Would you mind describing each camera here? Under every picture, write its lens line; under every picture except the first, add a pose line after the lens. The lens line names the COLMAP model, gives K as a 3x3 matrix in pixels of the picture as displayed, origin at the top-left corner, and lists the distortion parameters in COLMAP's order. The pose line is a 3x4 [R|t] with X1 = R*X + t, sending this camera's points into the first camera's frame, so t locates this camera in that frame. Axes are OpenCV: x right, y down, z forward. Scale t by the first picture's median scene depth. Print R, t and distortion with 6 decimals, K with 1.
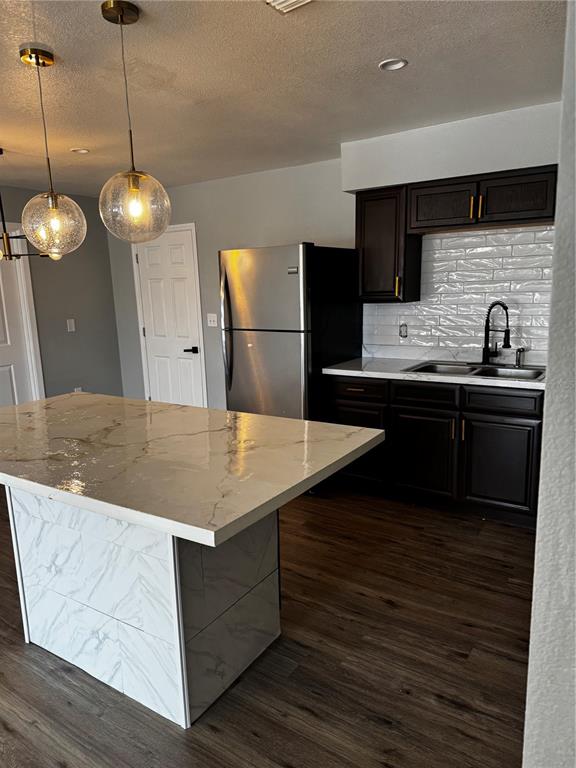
lens RADIAL K [[527.2, 0, 288.0], [0, 527.2, 384.0], [0, 0, 1]] dist [0.019681, -0.031501]
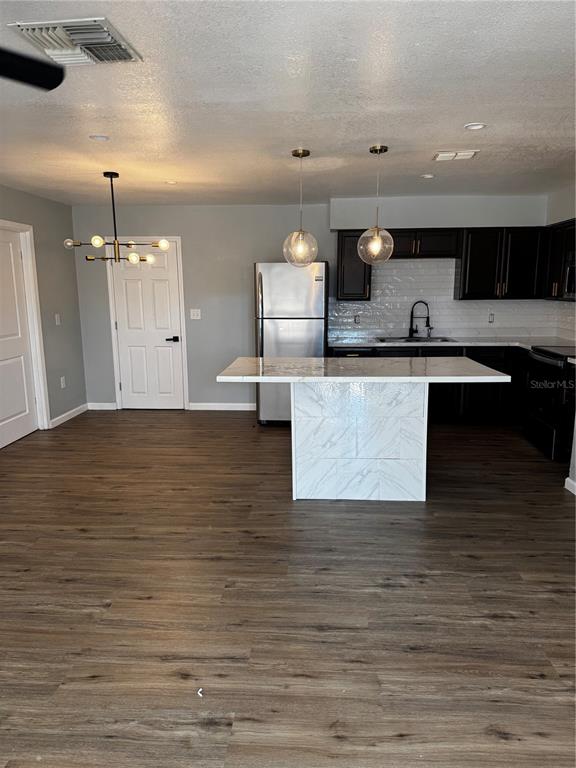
lens RADIAL K [[535.6, 0, 270.2], [0, 535.6, 383.3], [0, 0, 1]] dist [0.074375, -0.000281]
pose [[0.866161, -0.060224, 0.496123, -1.400414], [0.069186, 0.997604, 0.000308, 0.122304], [-0.494952, 0.034058, 0.868252, -0.444005]]
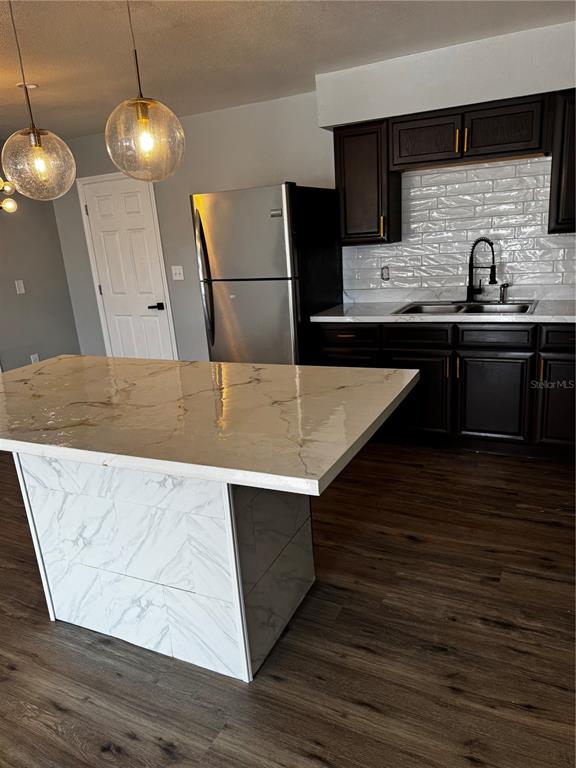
lens RADIAL K [[527.2, 0, 288.0], [0, 527.2, 384.0], [0, 0, 1]] dist [0.019681, -0.031501]
pose [[0.990609, -0.073654, 0.115191, -0.155809], [0.063424, 0.993913, 0.090082, 0.008692], [-0.121125, -0.081930, 0.989250, 0.043867]]
